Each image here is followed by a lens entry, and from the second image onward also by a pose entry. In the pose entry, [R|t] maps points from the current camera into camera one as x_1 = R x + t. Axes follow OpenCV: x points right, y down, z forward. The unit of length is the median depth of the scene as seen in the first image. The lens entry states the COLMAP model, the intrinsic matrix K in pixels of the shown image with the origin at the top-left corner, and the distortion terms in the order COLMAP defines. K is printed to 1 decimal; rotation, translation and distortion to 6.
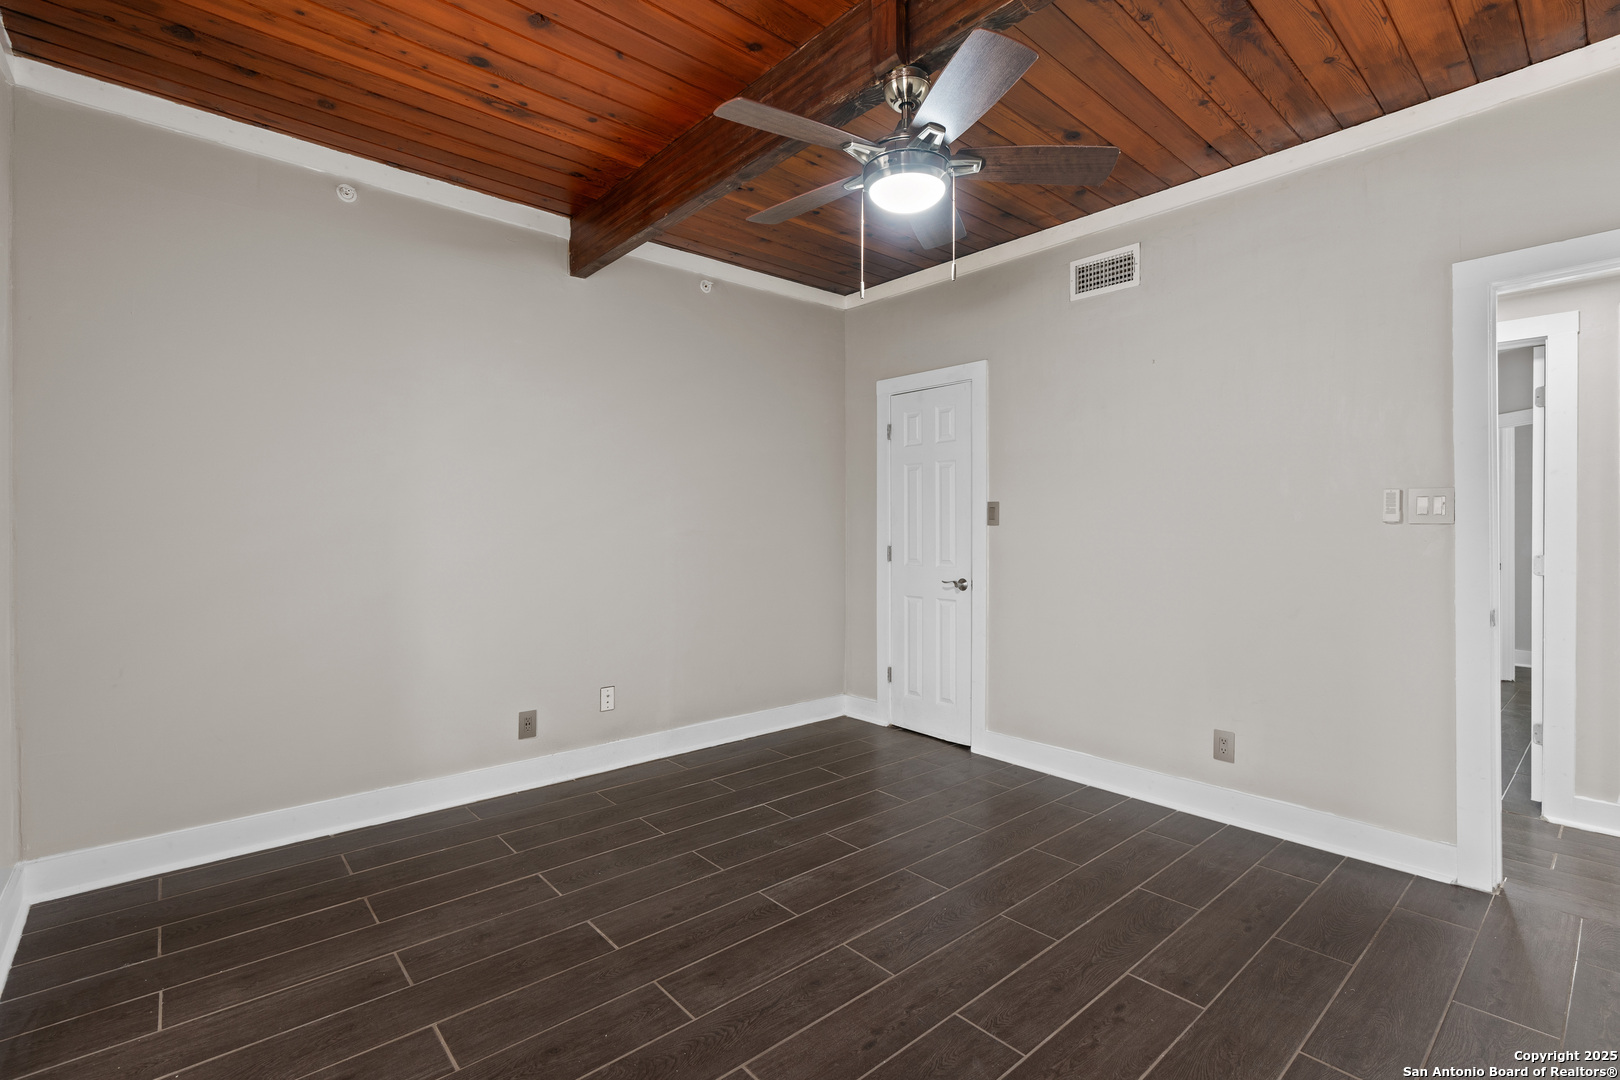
lens RADIAL K [[740.0, 0, 804.3], [0, 740.0, 533.2], [0, 0, 1]] dist [-0.010725, 0.003616]
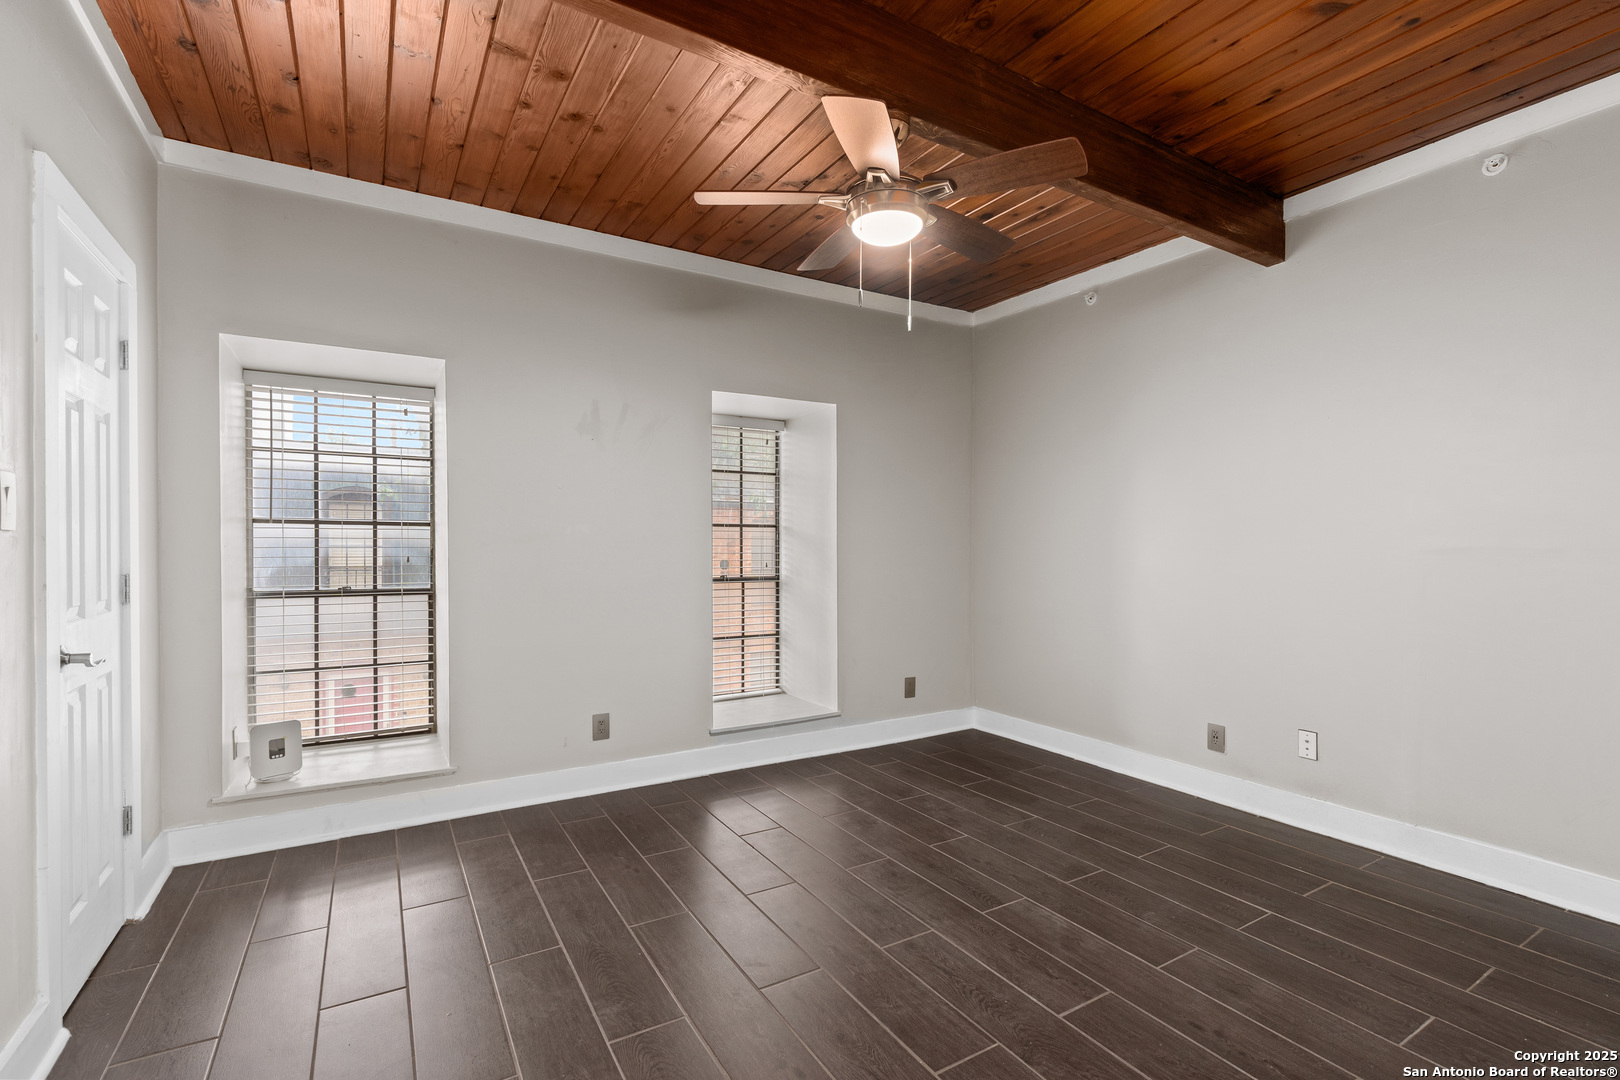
lens RADIAL K [[740.0, 0, 818.4], [0, 740.0, 548.7], [0, 0, 1]] dist [-0.010725, 0.003616]
pose [[-0.170772, 0.004940, -0.985298, 0.839704], [-0.009975, 0.999928, 0.006743, 0.000012], [0.985260, 0.010980, -0.170711, 0.753346]]
